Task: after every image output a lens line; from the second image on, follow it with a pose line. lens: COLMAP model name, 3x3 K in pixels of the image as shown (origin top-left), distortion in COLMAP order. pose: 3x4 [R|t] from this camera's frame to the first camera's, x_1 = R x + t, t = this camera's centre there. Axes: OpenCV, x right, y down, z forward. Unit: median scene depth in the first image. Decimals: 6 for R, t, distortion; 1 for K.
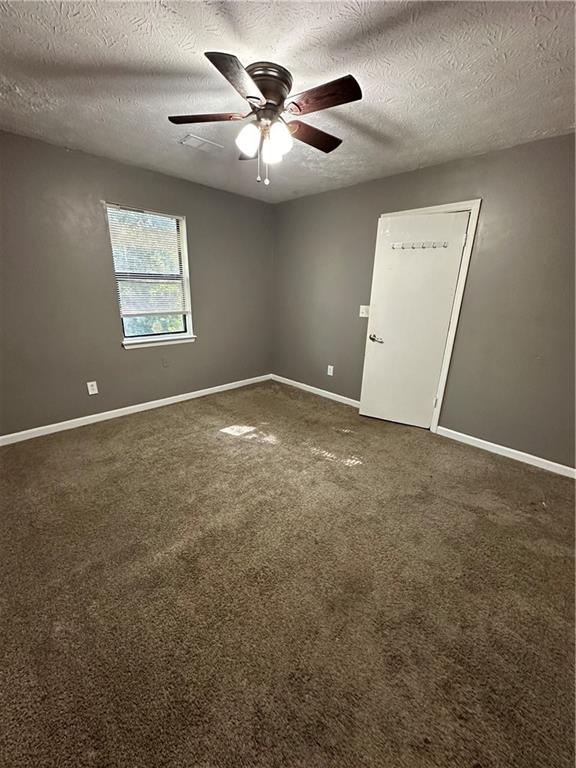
lens RADIAL K [[301.7, 0, 288.0], [0, 301.7, 384.0], [0, 0, 1]] dist [-0.002390, -0.000130]
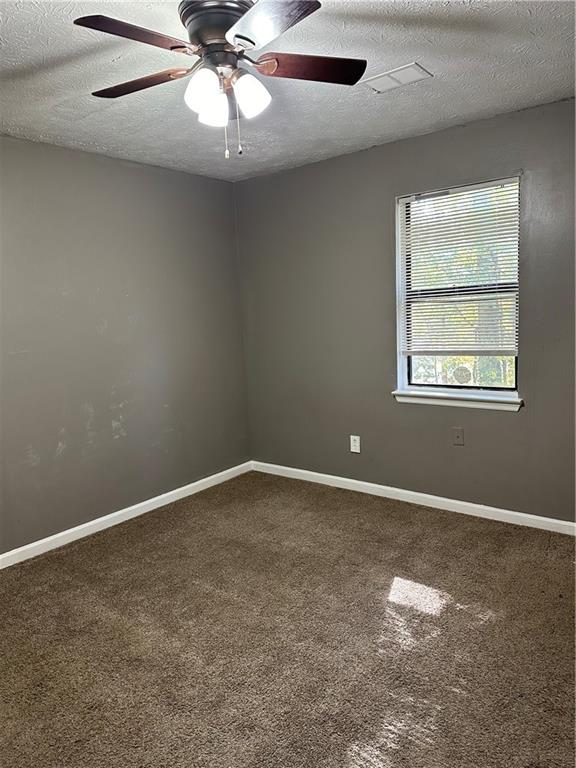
lens RADIAL K [[530.2, 0, 288.0], [0, 530.2, 384.0], [0, 0, 1]] dist [0.150596, -0.230949]
pose [[0.116082, 0.103374, -0.987846, 0.653641], [-0.256169, 0.964037, 0.070780, -0.188967], [0.959637, 0.244840, 0.138388, 0.638983]]
